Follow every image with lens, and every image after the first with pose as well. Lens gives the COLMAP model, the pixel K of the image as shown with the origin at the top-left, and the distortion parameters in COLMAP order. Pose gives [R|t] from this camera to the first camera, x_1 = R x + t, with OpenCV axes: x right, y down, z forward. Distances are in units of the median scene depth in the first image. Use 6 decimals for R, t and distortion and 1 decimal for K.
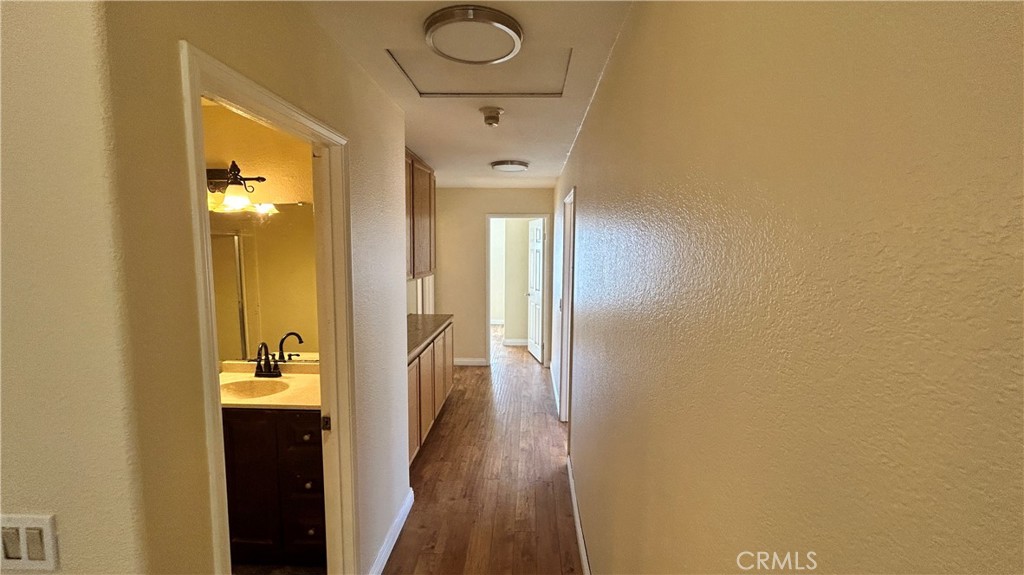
lens RADIAL K [[415.7, 0, 510.0], [0, 415.7, 289.9], [0, 0, 1]] dist [0.004207, 0.001148]
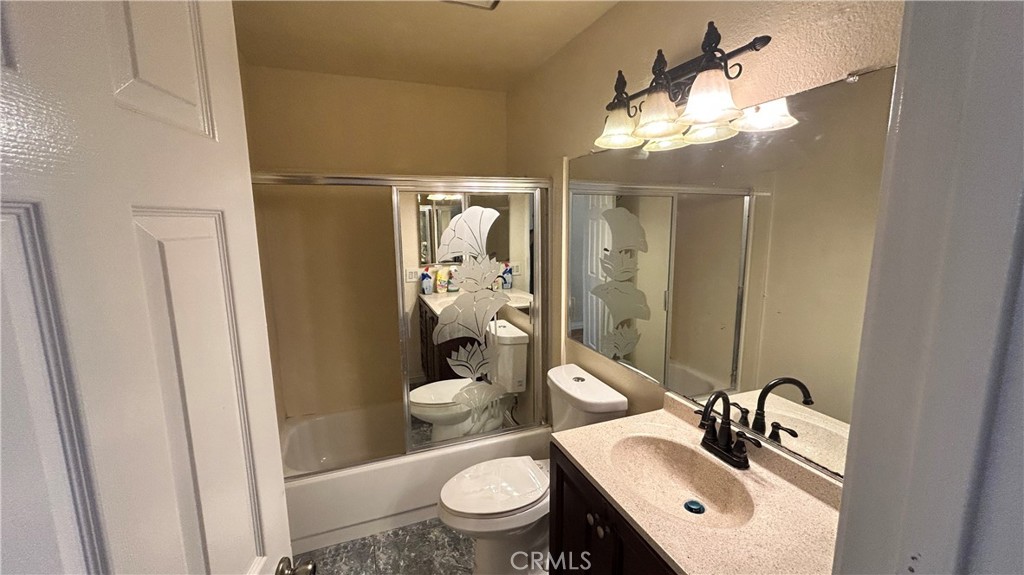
lens RADIAL K [[415.7, 0, 508.4], [0, 415.7, 288.8], [0, 0, 1]] dist [0.004207, 0.001148]
pose [[0.406602, 0.130294, -0.904267, -0.254172], [-0.076562, 0.991156, 0.108387, -0.029249], [0.910392, 0.025162, 0.412982, 0.544459]]
